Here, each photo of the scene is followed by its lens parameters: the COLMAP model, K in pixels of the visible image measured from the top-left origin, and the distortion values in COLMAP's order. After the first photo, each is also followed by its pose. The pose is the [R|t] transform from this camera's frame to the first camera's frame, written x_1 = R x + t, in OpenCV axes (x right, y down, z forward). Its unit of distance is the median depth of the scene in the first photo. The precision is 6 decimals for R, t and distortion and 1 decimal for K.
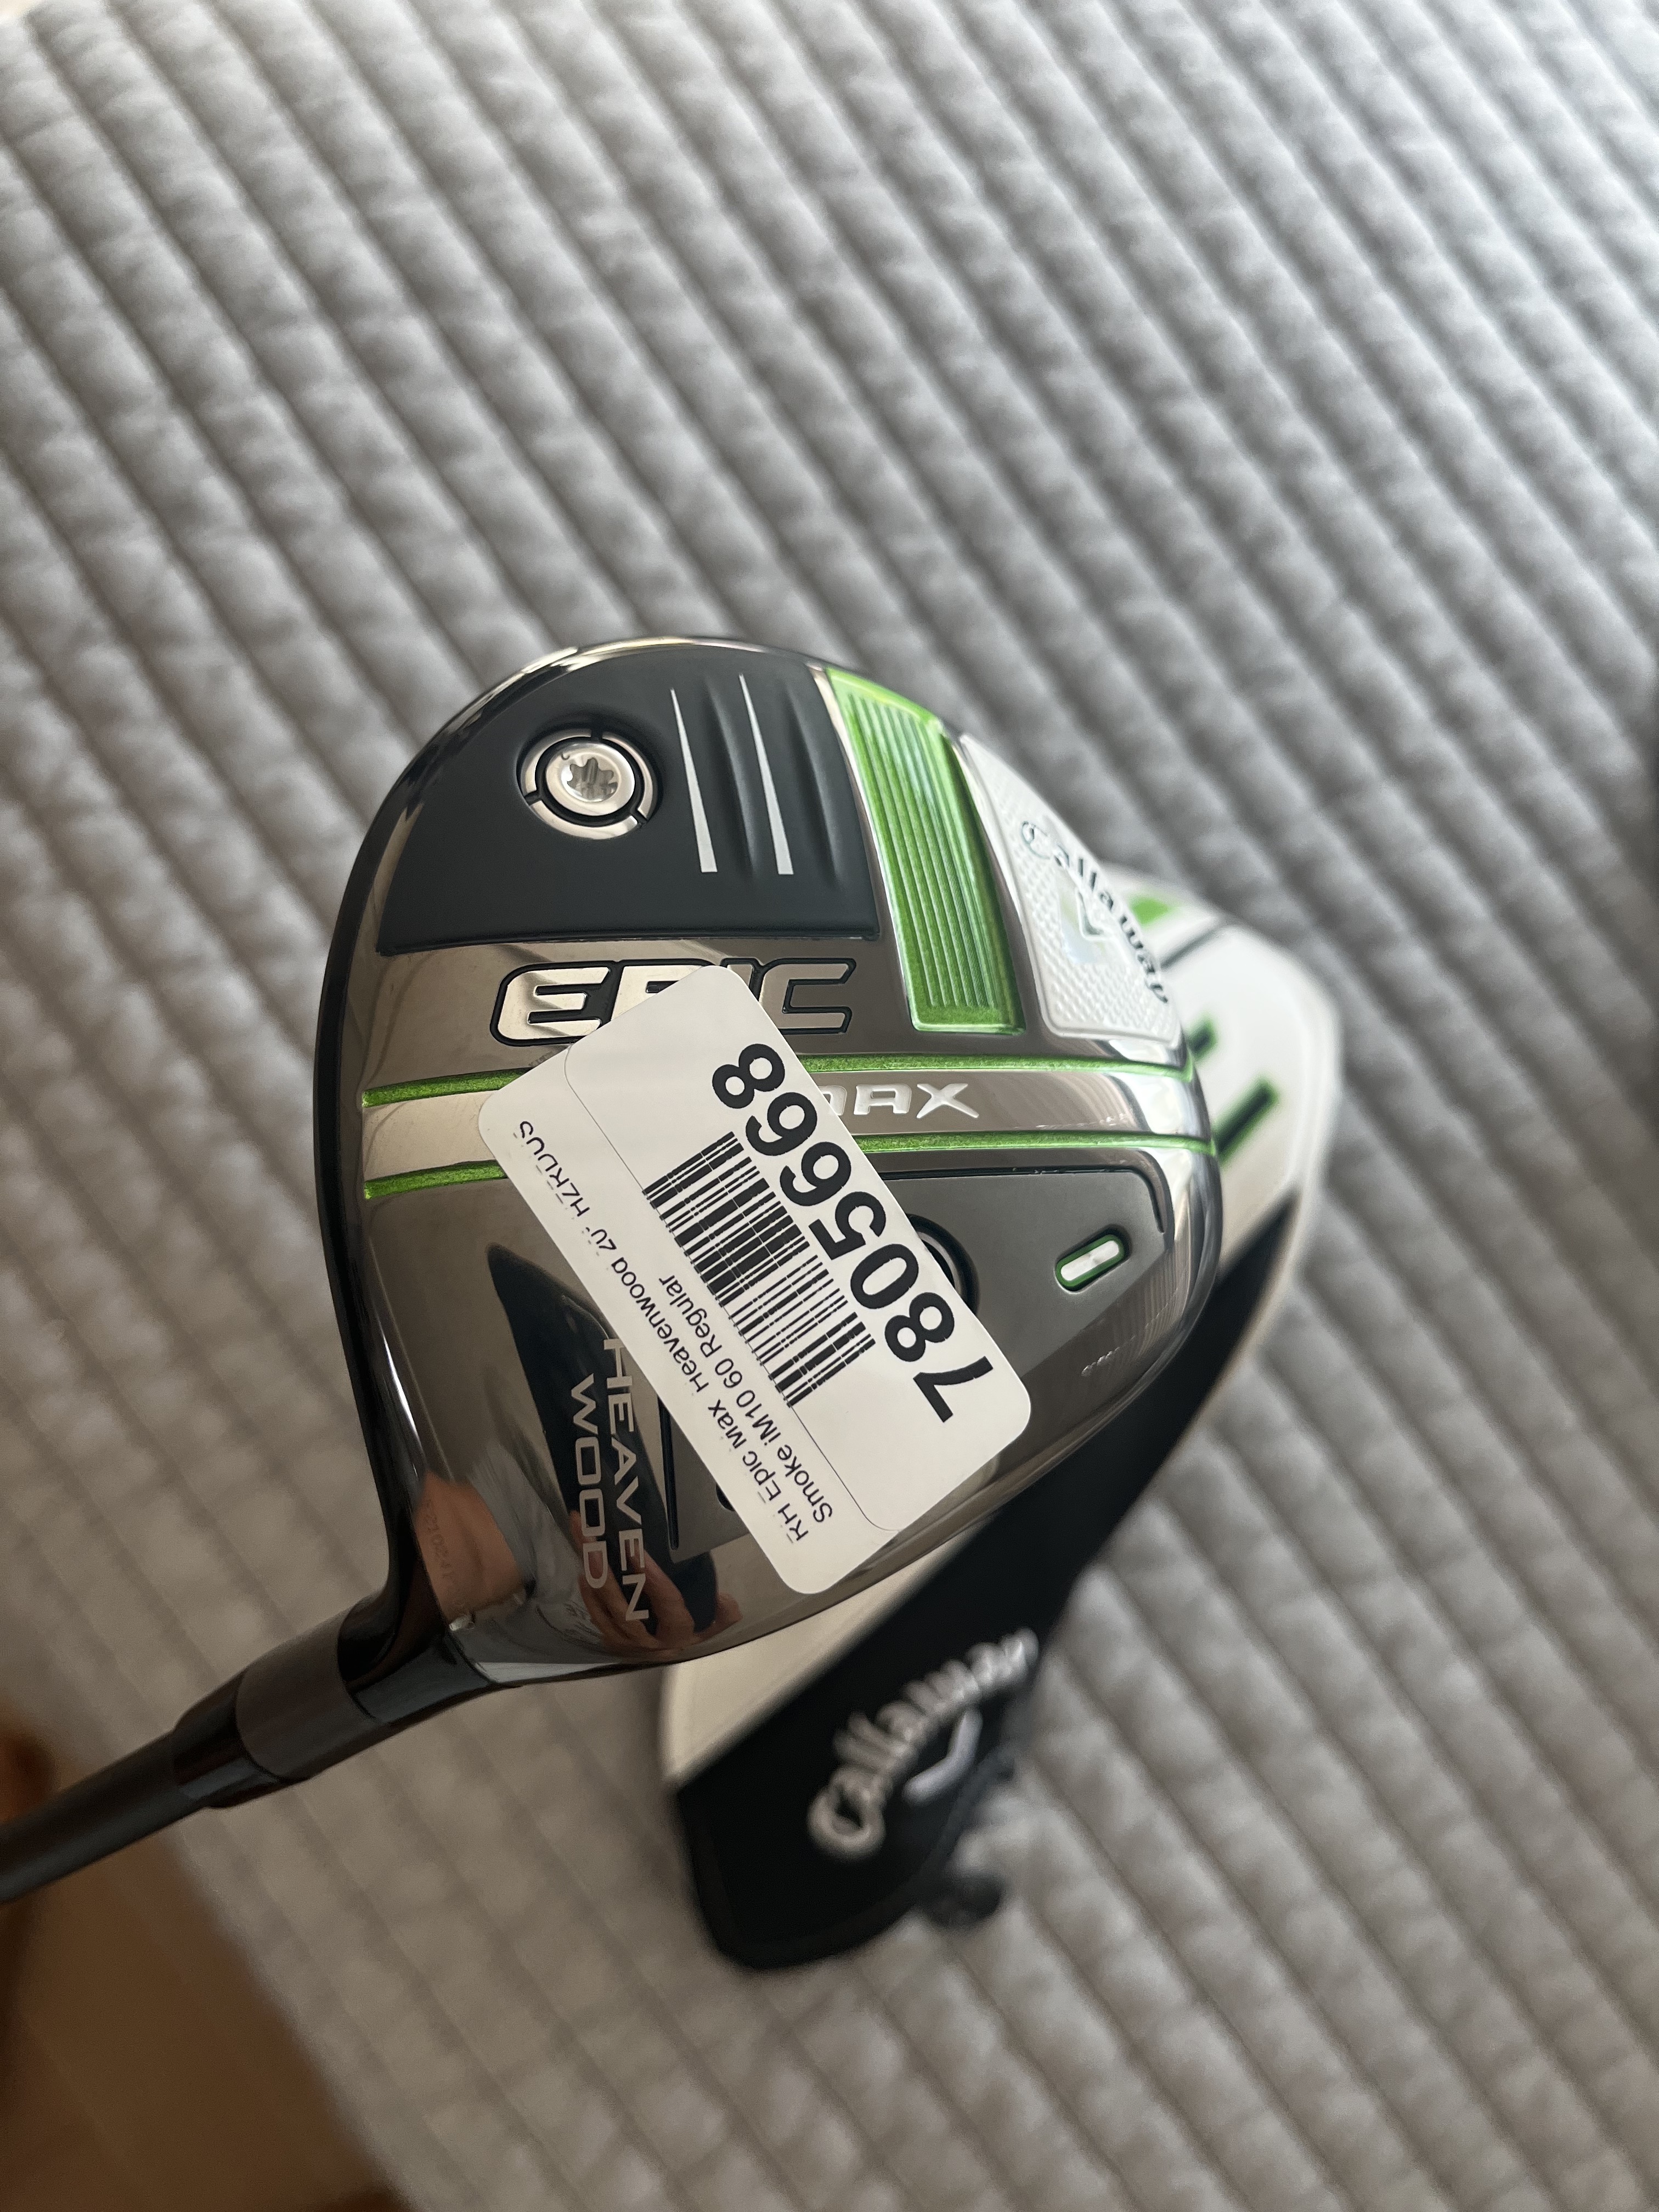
lens RADIAL K [[1701.8, 0, 849.4], [0, 1701.8, 1094.0], [0, 0, 1]] dist [-0.002453, -0.004131]
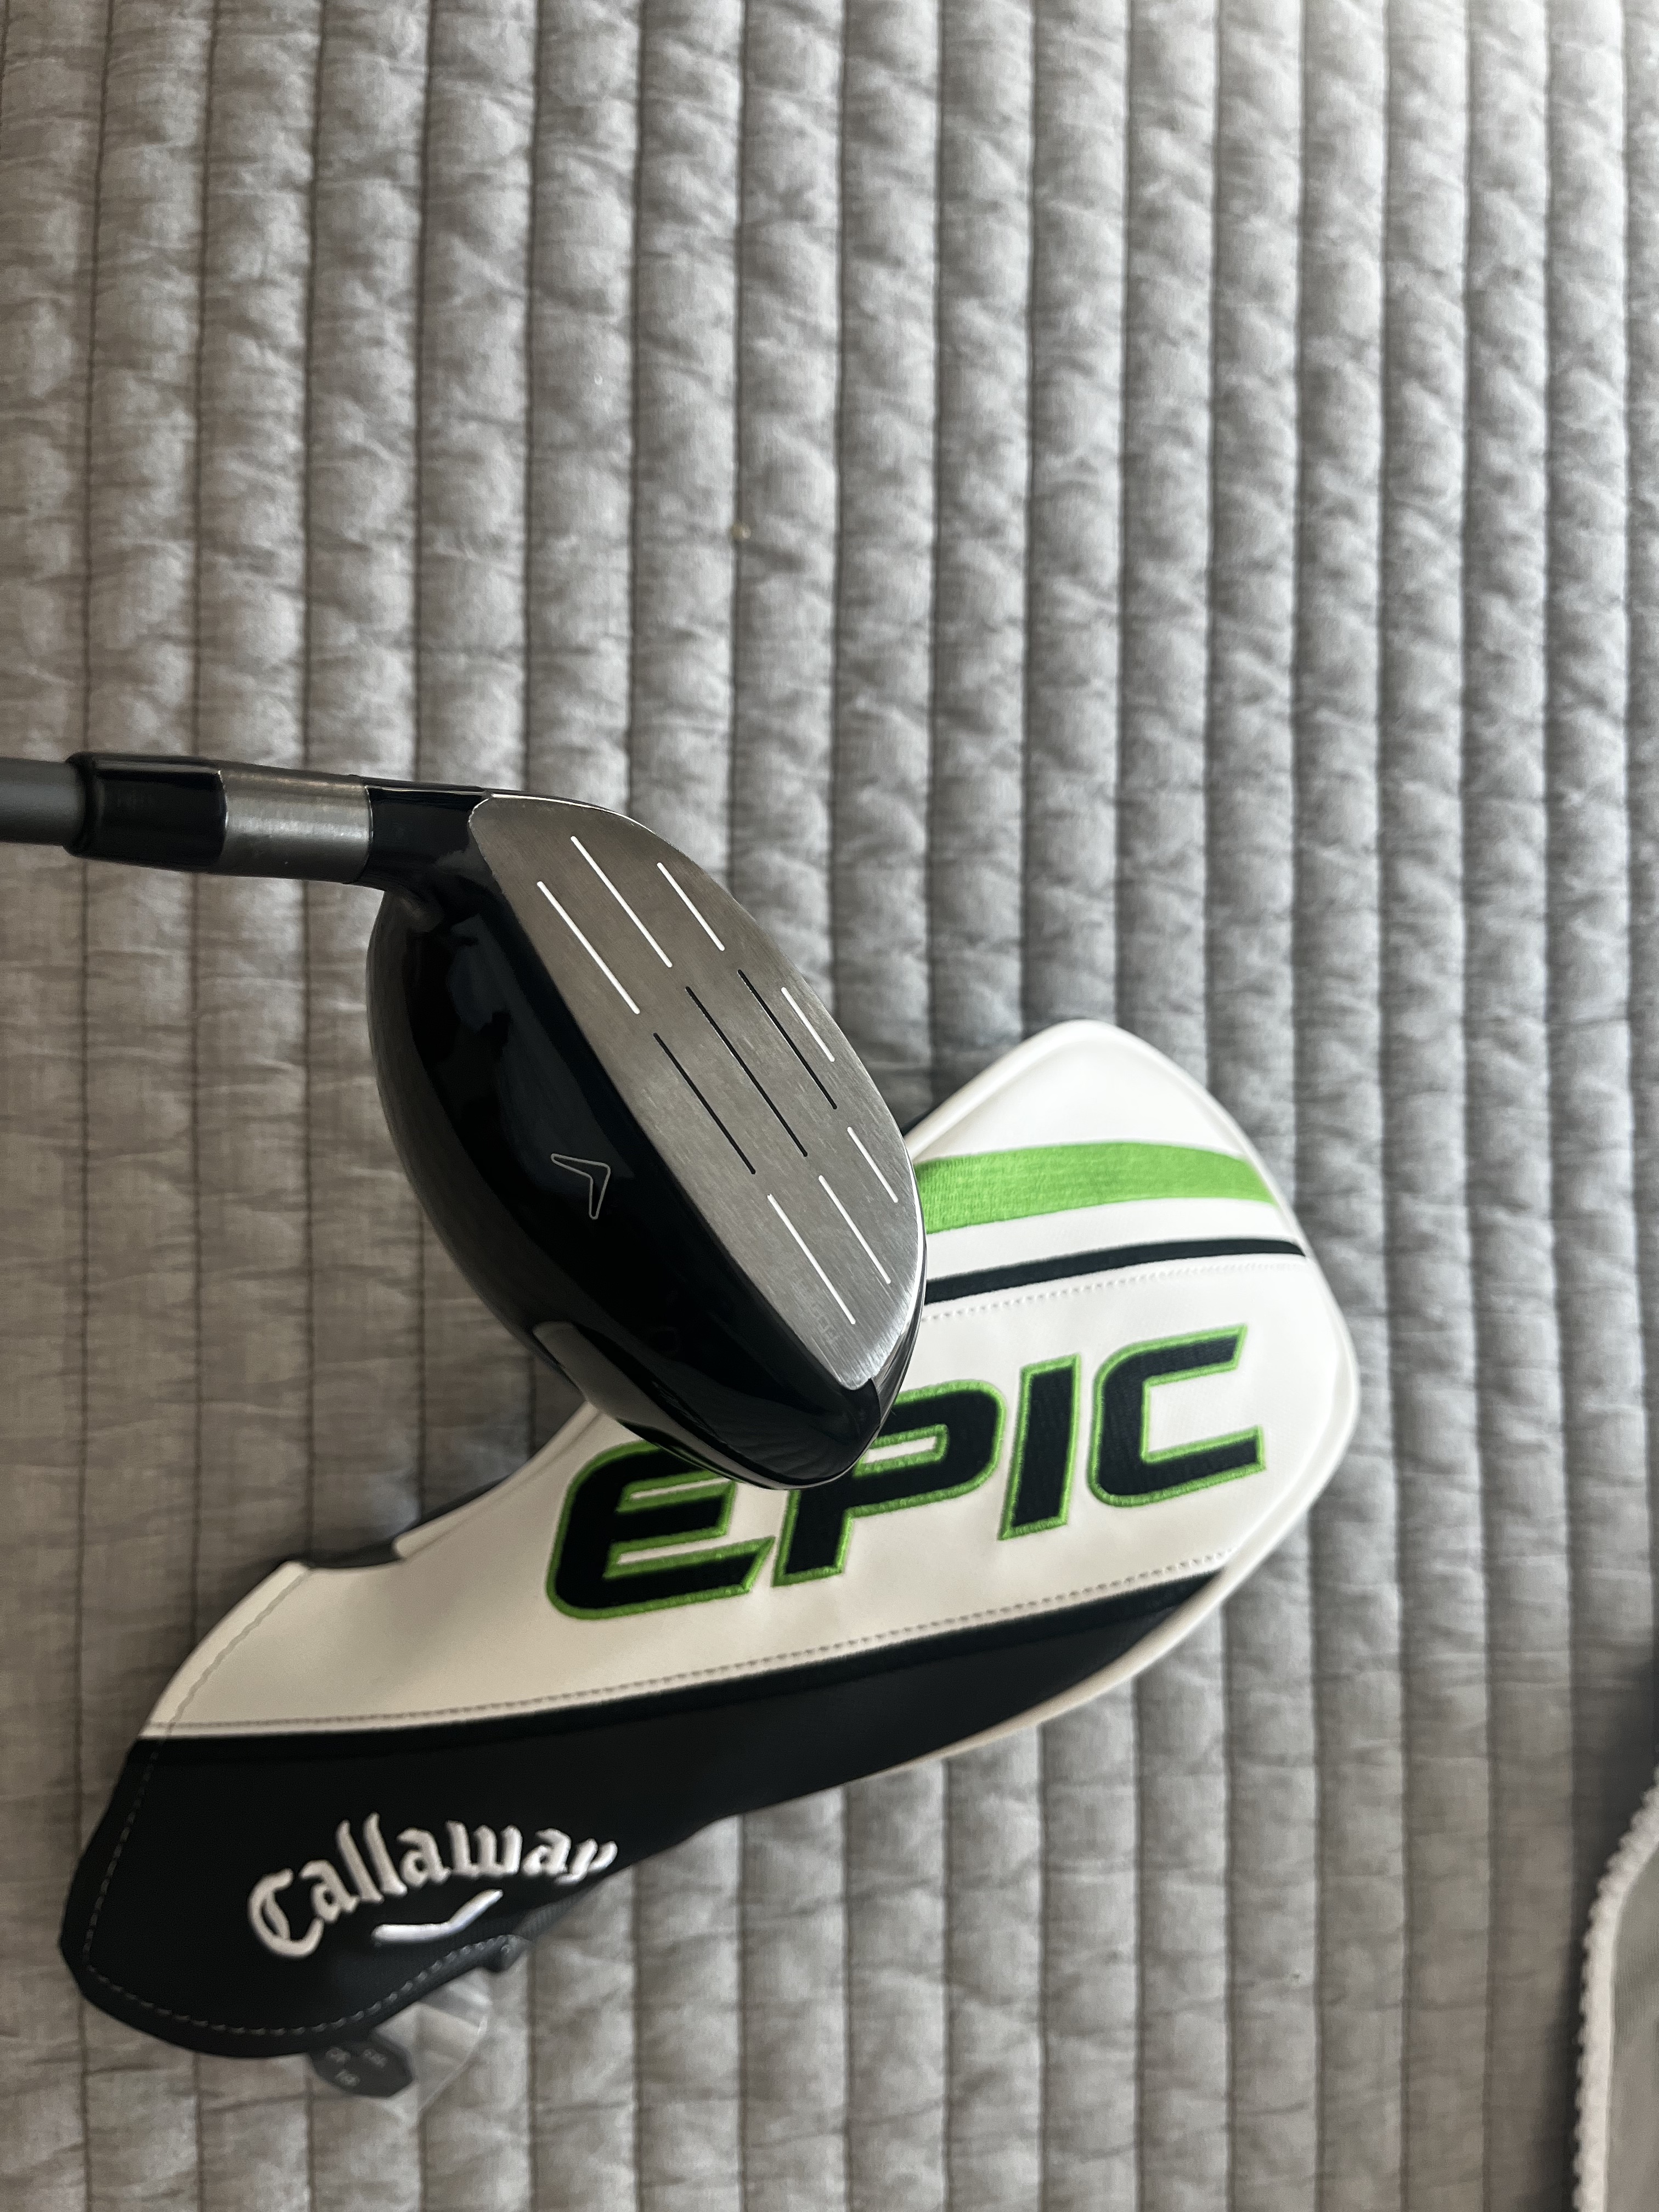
lens RADIAL K [[1701.8, 0, 809.5], [0, 1701.8, 1094.7], [0, 0, 1]] dist [-0.002453, -0.004131]
pose [[0.817618, 0.575635, -0.012033, -0.010774], [-0.575735, 0.817205, -0.026568, 0.001548], [-0.005460, 0.028651, 0.999575, 0.163484]]
